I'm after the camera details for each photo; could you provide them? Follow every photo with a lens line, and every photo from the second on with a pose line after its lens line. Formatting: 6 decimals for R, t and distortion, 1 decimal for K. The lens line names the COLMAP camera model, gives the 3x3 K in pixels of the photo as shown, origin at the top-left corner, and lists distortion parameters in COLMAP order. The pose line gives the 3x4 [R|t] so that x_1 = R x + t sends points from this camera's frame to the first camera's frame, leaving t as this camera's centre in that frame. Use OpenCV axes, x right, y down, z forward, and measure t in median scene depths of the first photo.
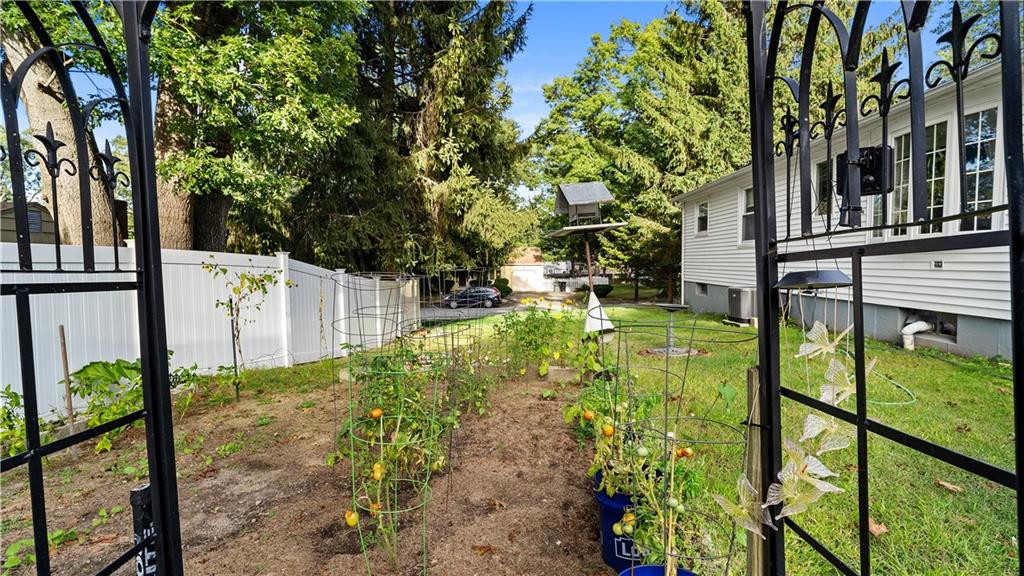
lens RADIAL K [[476.8, 0, 511.6], [0, 476.8, 287.9], [0, 0, 1]] dist [-0.000714, 0.000966]
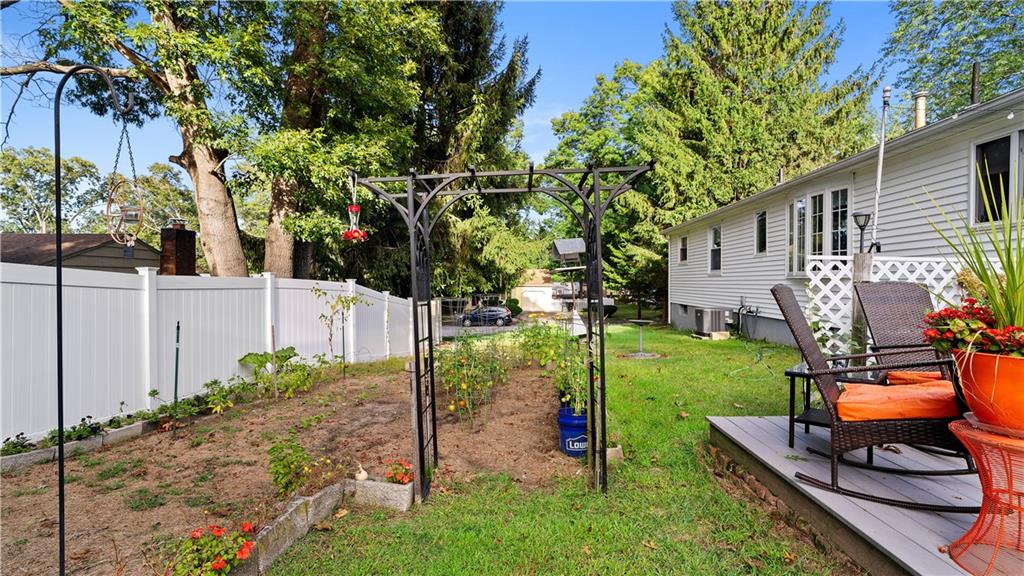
lens RADIAL K [[476.8, 0, 511.6], [0, 476.8, 287.9], [0, 0, 1]] dist [-0.000714, 0.000966]
pose [[0.999763, 0.006148, -0.020898, -0.000813], [-0.007016, 0.999105, -0.041704, 0.000844], [0.020623, 0.041840, 0.998911, -0.146697]]
